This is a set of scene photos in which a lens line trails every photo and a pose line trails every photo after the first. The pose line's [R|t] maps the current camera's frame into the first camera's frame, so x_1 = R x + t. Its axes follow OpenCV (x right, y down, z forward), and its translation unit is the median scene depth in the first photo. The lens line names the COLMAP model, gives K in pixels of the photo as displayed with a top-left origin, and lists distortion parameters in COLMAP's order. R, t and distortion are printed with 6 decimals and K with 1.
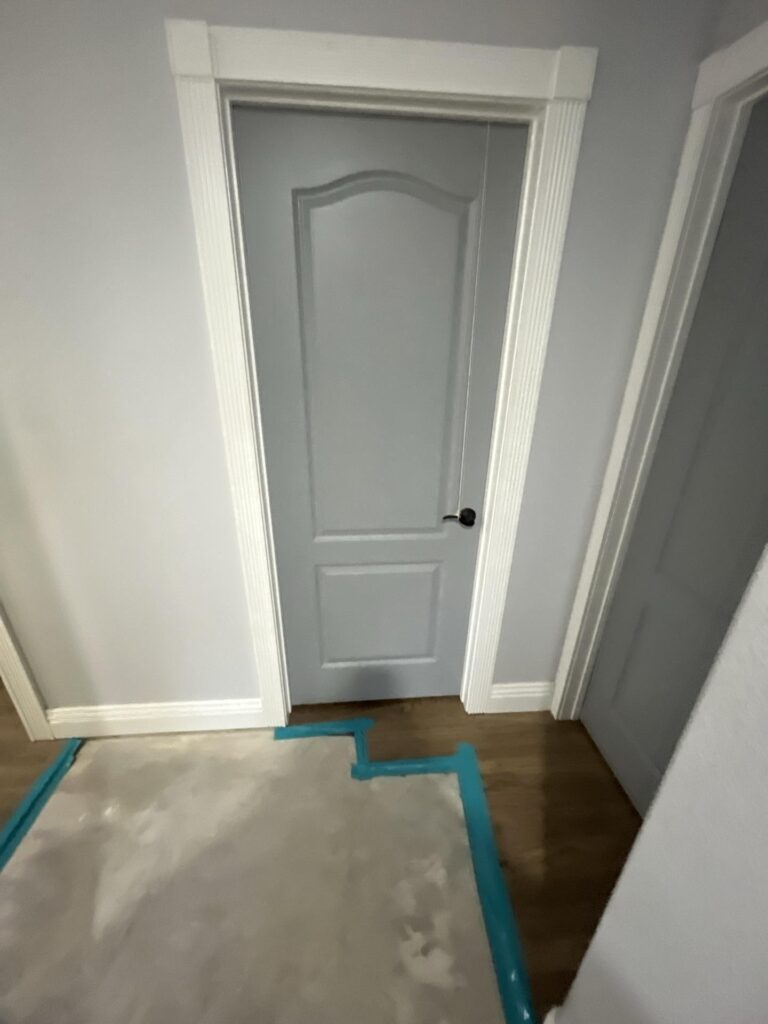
lens RADIAL K [[413.5, 0, 384.0], [0, 413.5, 512.0], [0, 0, 1]] dist [-0.000585, -0.000040]
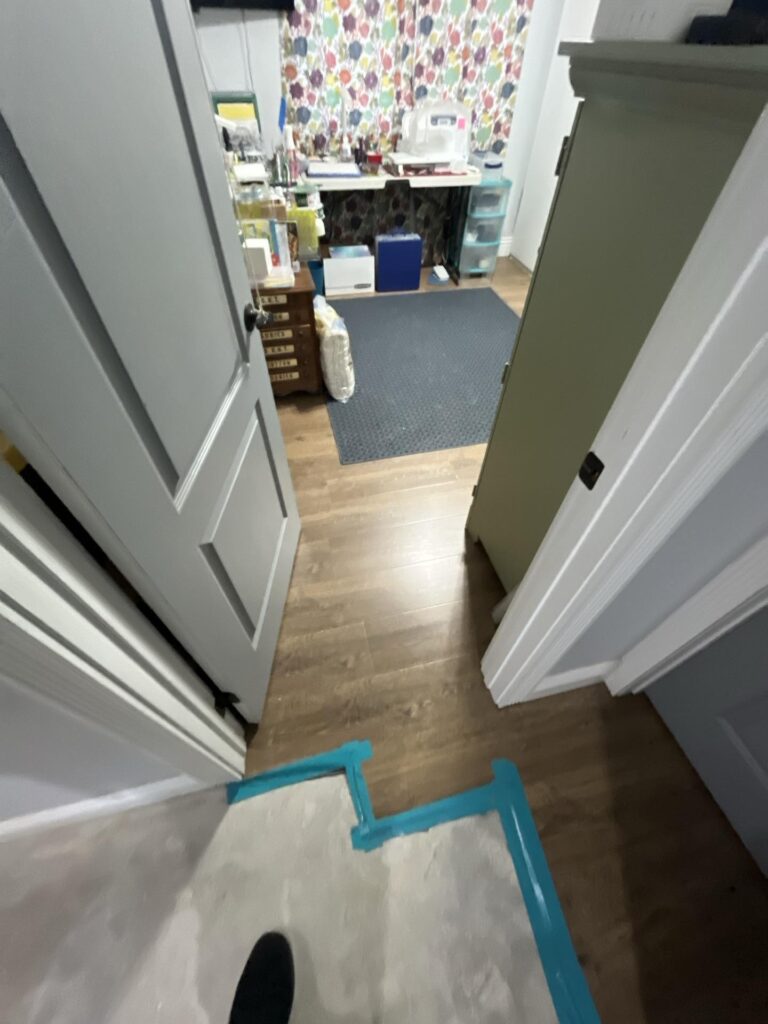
lens RADIAL K [[413.5, 0, 384.0], [0, 413.5, 512.0], [0, 0, 1]] dist [-0.000585, -0.000040]
pose [[0.987195, -0.121077, 0.103861, -0.031006], [0.064221, 0.897645, 0.436016, -0.162303], [-0.146022, -0.423763, 0.893926, 0.610394]]
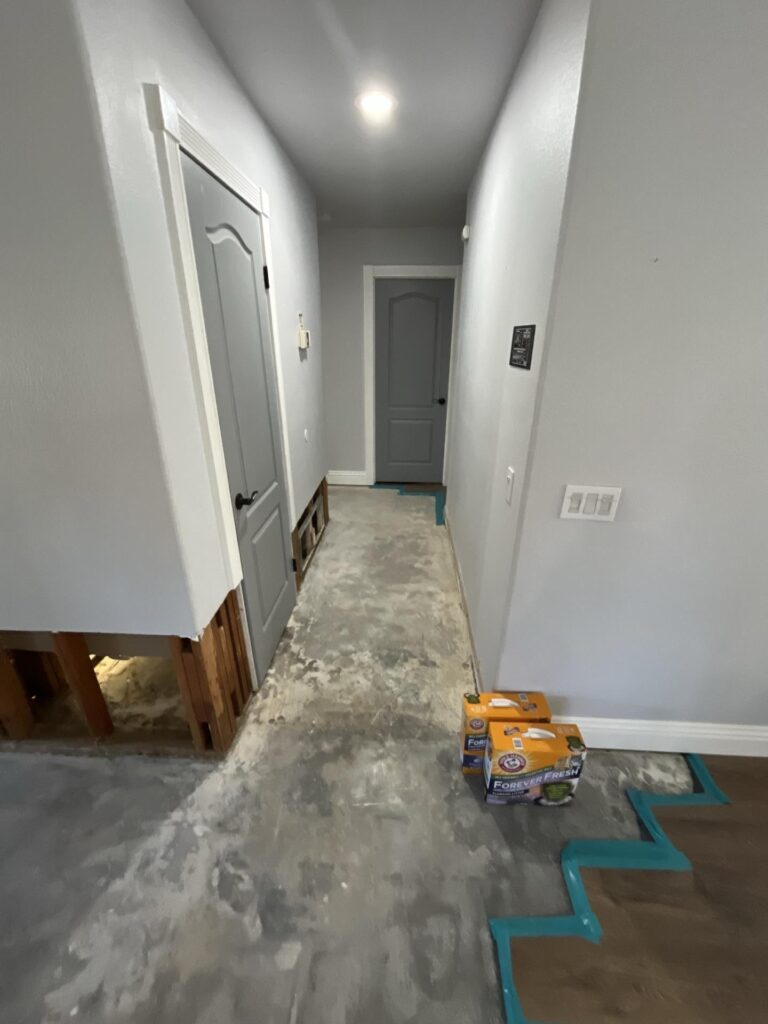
lens RADIAL K [[413.5, 0, 384.0], [0, 413.5, 512.0], [0, 0, 1]] dist [-0.000585, -0.000040]
pose [[0.991152, 0.042134, -0.125866, 0.185166], [-0.043558, 0.999014, -0.008580, 0.767576], [0.125380, 0.013987, 0.992010, -1.753500]]
